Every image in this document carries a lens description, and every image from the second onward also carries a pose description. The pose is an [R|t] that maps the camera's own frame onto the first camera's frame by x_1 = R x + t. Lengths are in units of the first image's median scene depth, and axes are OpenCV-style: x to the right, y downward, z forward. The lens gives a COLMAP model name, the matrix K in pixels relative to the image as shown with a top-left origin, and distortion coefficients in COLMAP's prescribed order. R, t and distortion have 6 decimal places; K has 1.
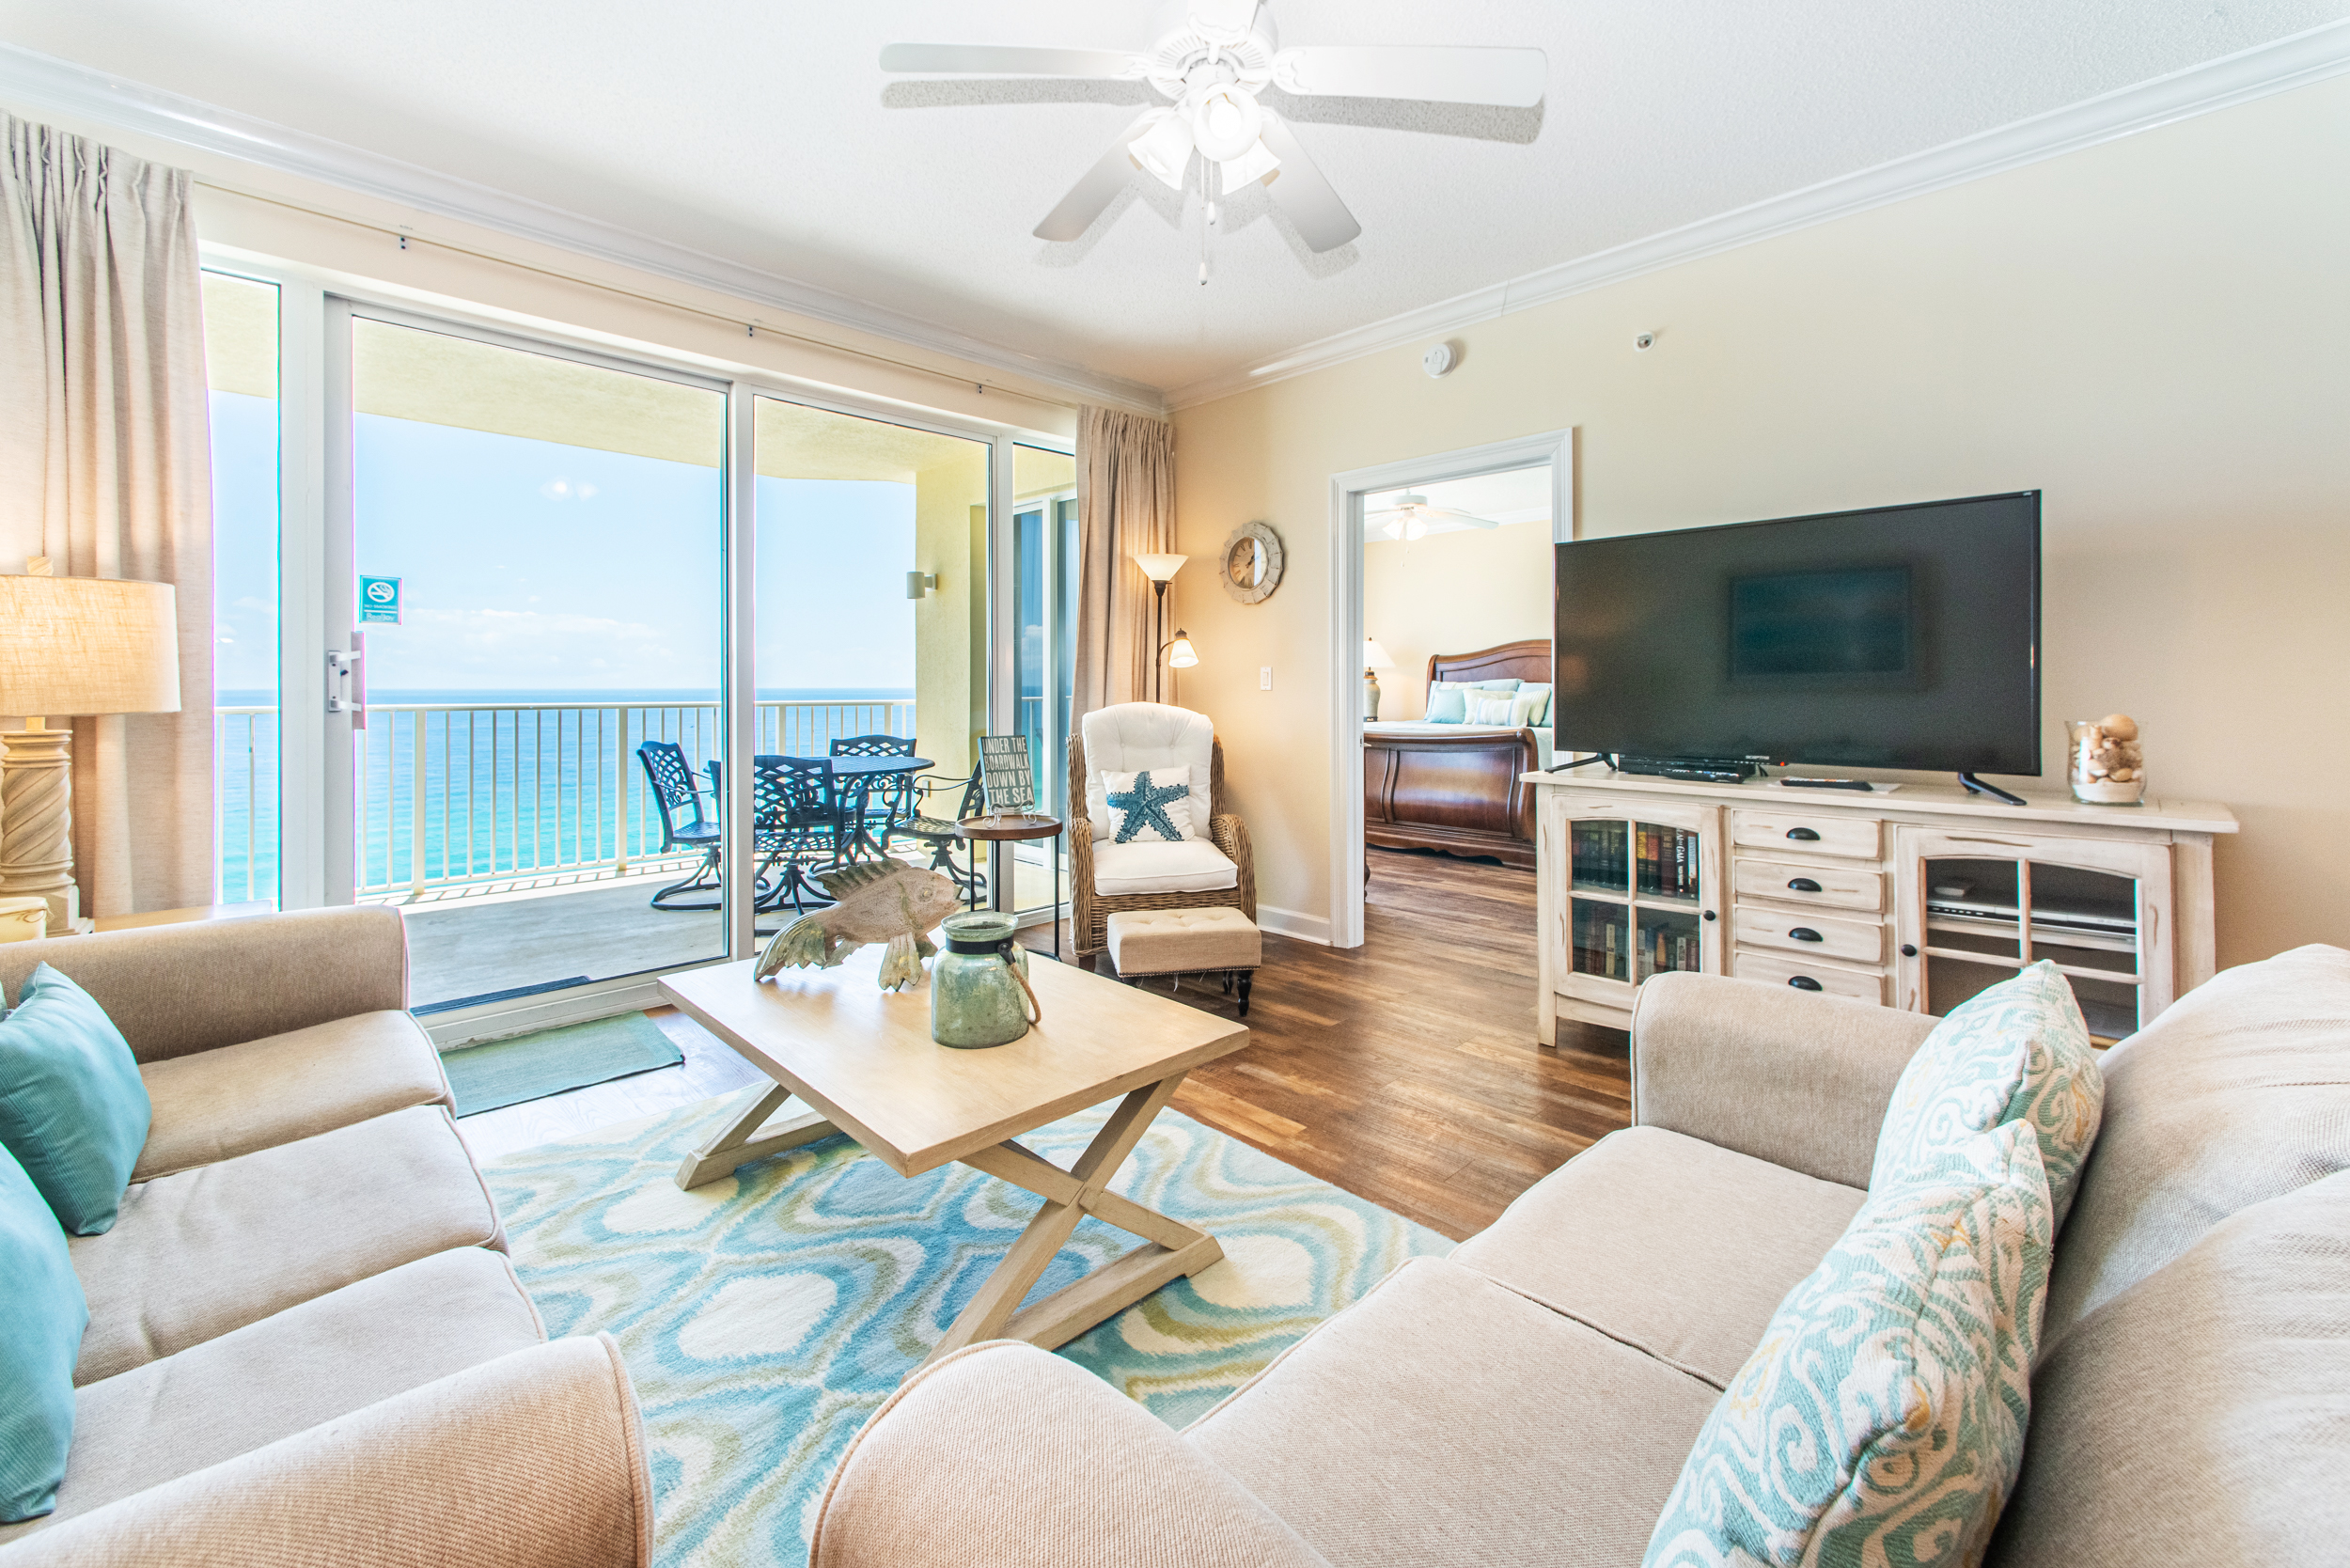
lens RADIAL K [[949.8, 0, 1165.5], [0, 949.8, 681.6], [0, 0, 1]] dist [0.003001, -0.000193]
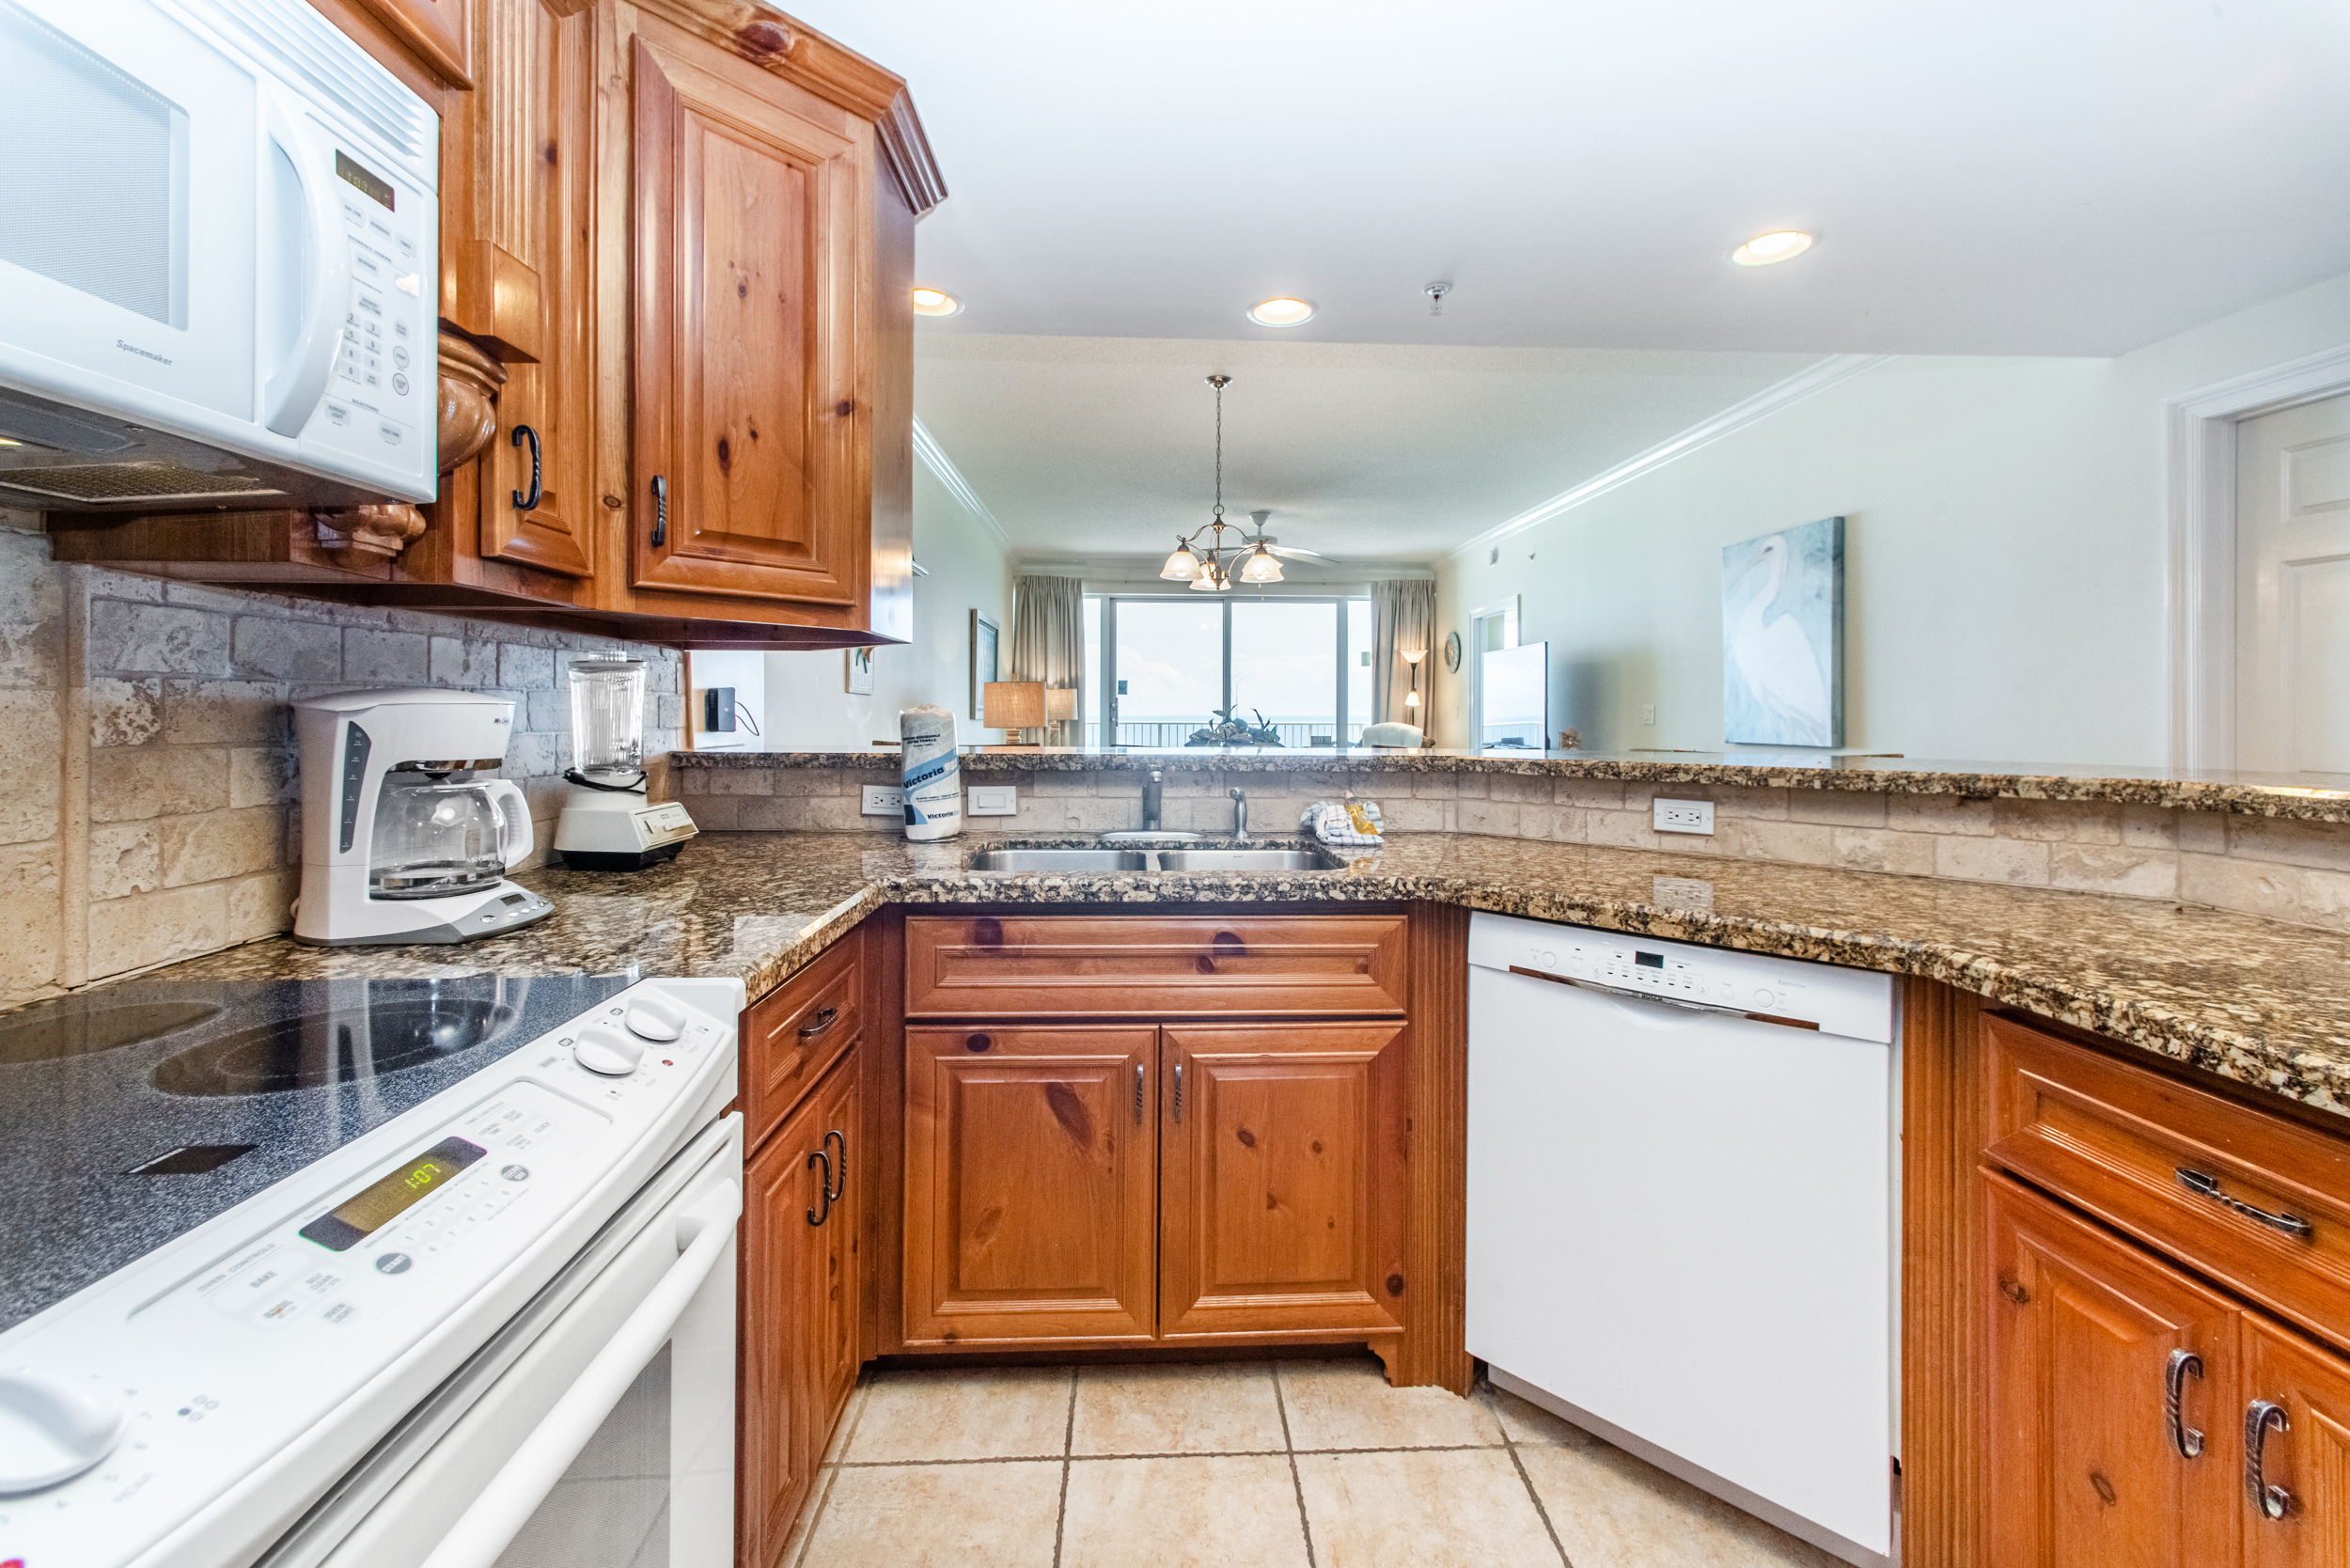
lens RADIAL K [[949.8, 0, 1174.0], [0, 949.8, 707.9], [0, 0, 1]] dist [0.003001, -0.000193]
pose [[0.741791, -0.000690, -0.670630, 2.107593], [0.001125, 0.999999, 0.000216, -0.022589], [0.670630, -0.000914, 0.741792, -1.838781]]
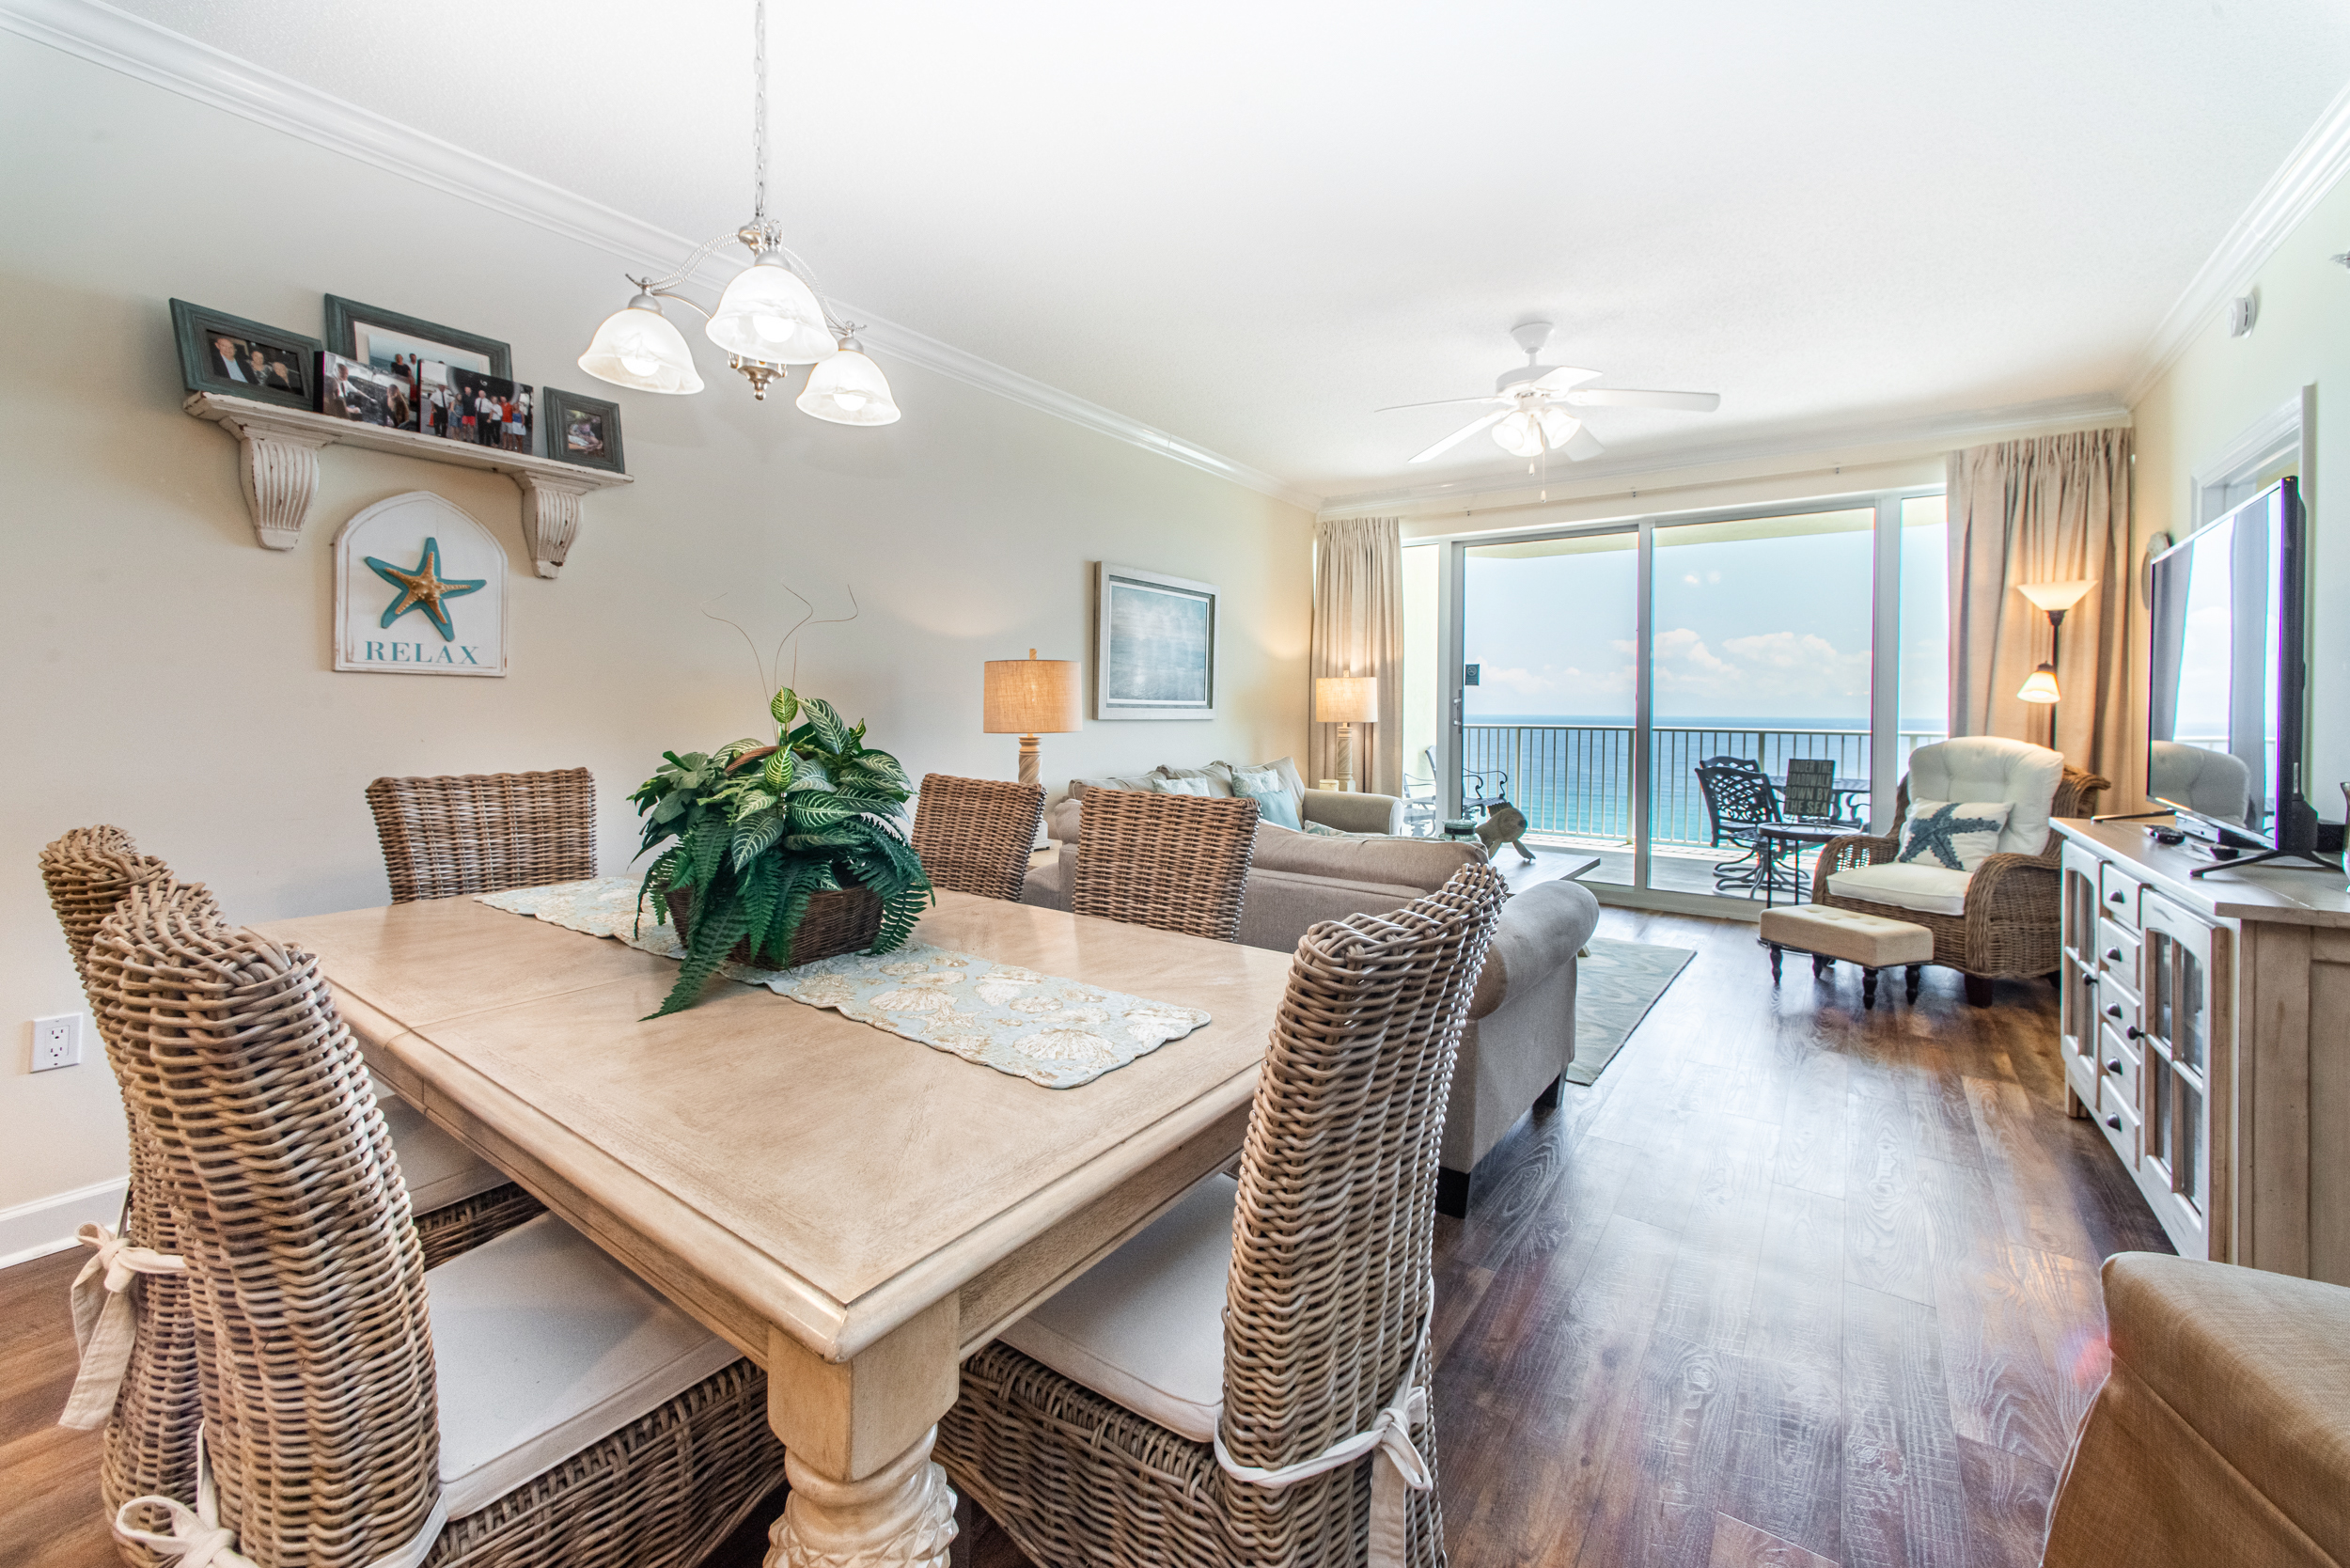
lens RADIAL K [[949.8, 0, 1164.6], [0, 949.8, 710.1], [0, 0, 1]] dist [0.003001, -0.000193]
pose [[0.169831, 0.003678, -0.985466, 1.678840], [-0.004666, 0.999985, 0.002928, -0.012652], [0.985462, 0.004101, 0.169845, -0.079070]]
